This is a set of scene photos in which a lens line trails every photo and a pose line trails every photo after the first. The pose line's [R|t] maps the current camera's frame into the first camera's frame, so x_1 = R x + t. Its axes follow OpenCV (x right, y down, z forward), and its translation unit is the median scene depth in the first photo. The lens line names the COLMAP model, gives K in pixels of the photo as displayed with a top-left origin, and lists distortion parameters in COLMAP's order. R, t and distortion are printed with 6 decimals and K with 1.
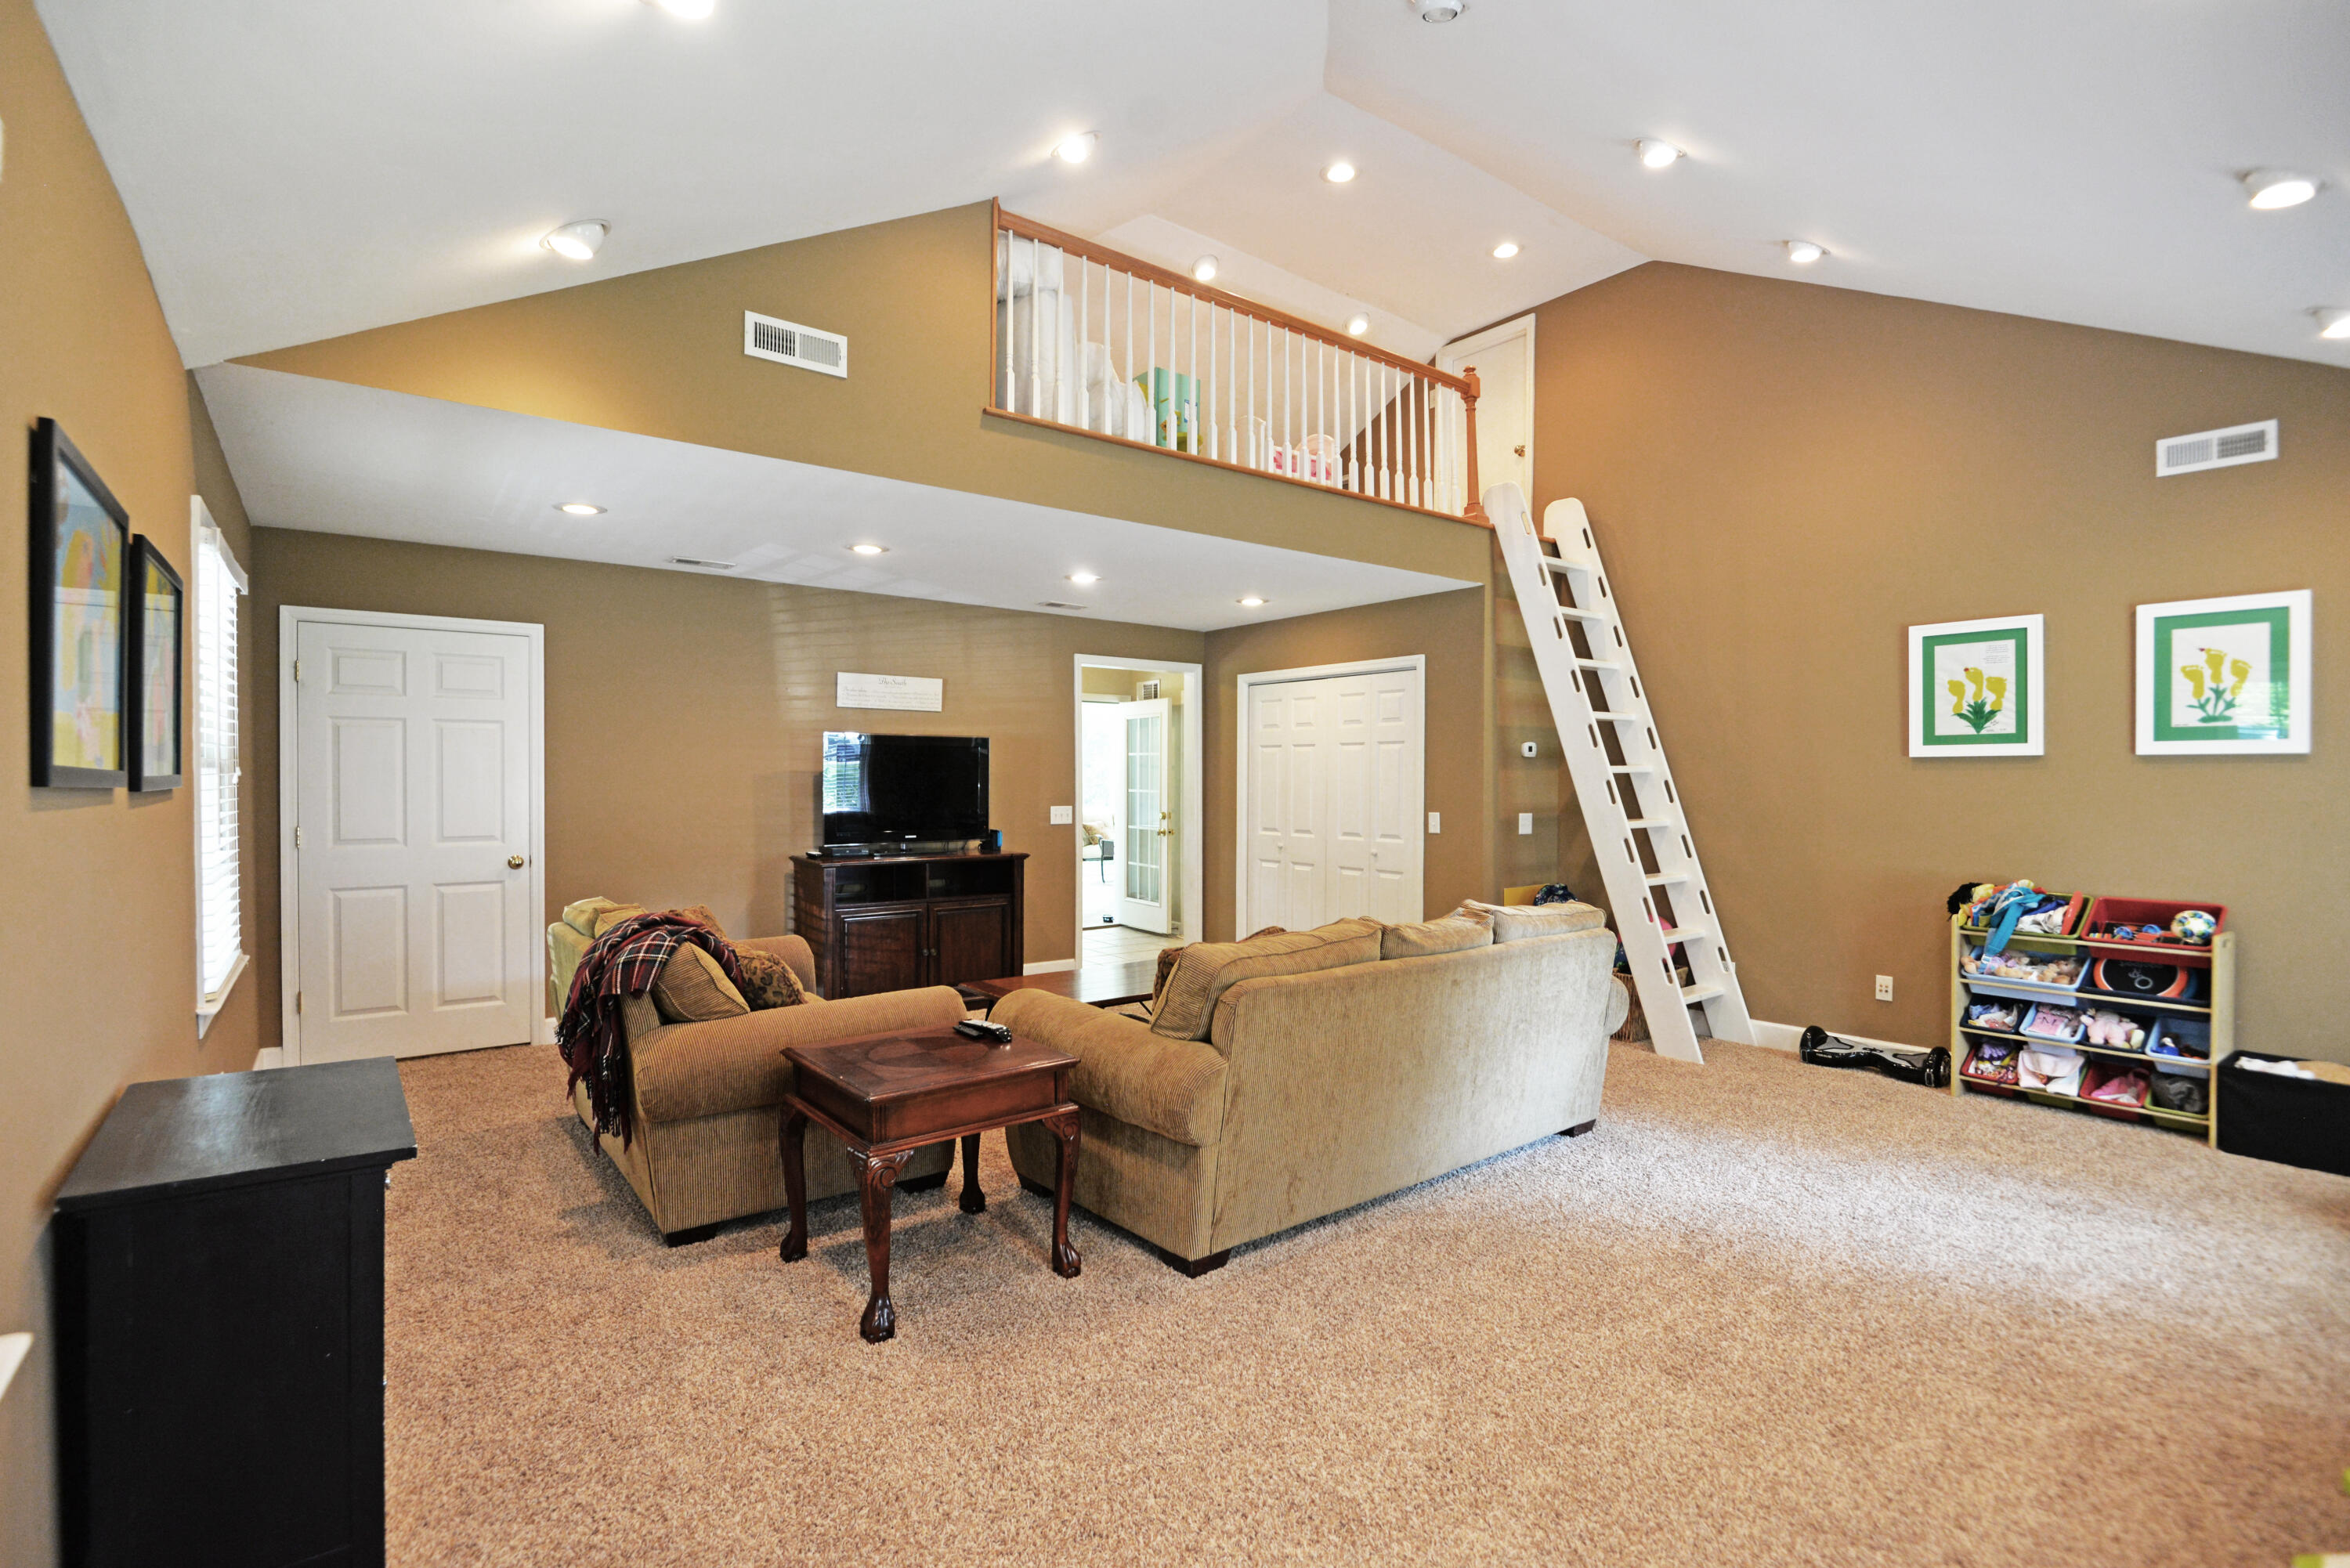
lens RADIAL K [[1080.5, 0, 1159.0], [0, 1080.5, 788.8], [0, 0, 1]] dist [-0.006587, -0.009213]
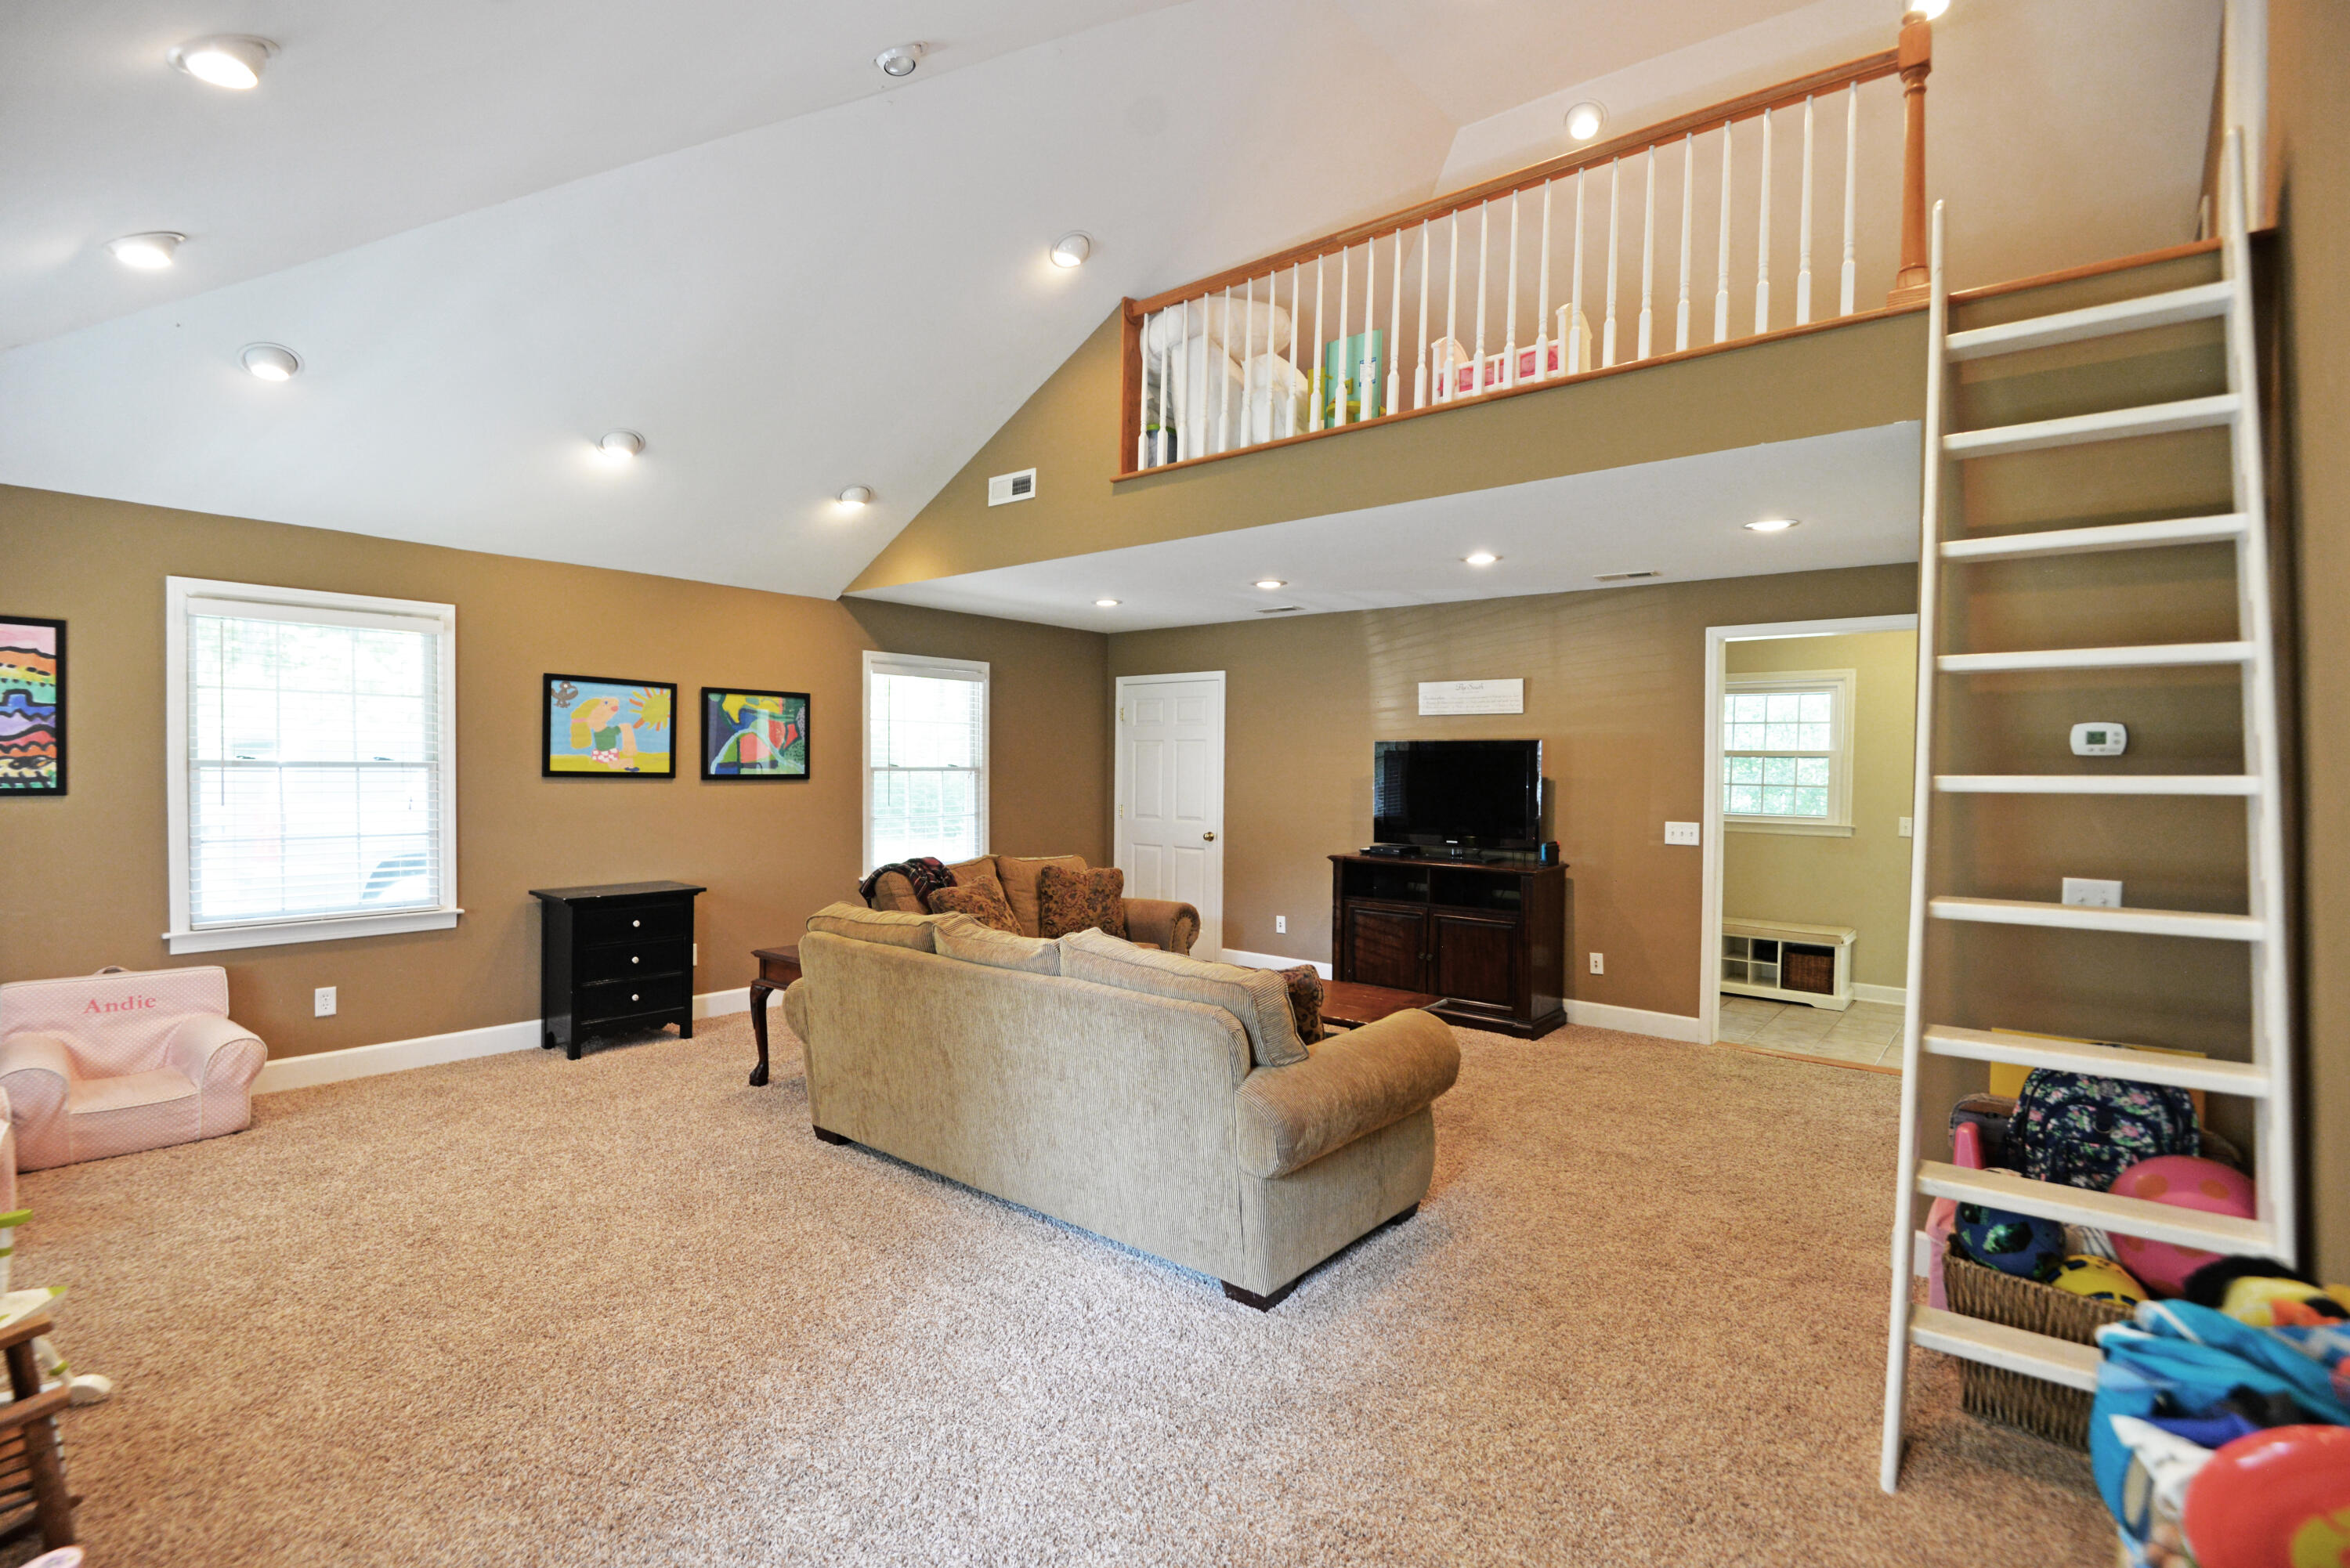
lens RADIAL K [[1080.5, 0, 1159.0], [0, 1080.5, 788.8], [0, 0, 1]] dist [-0.006587, -0.009213]
pose [[0.225872, 0.018564, -0.973980, 0.730261], [-0.021444, 0.999671, 0.014080, -0.013939], [0.973921, 0.017706, 0.226196, 0.544990]]
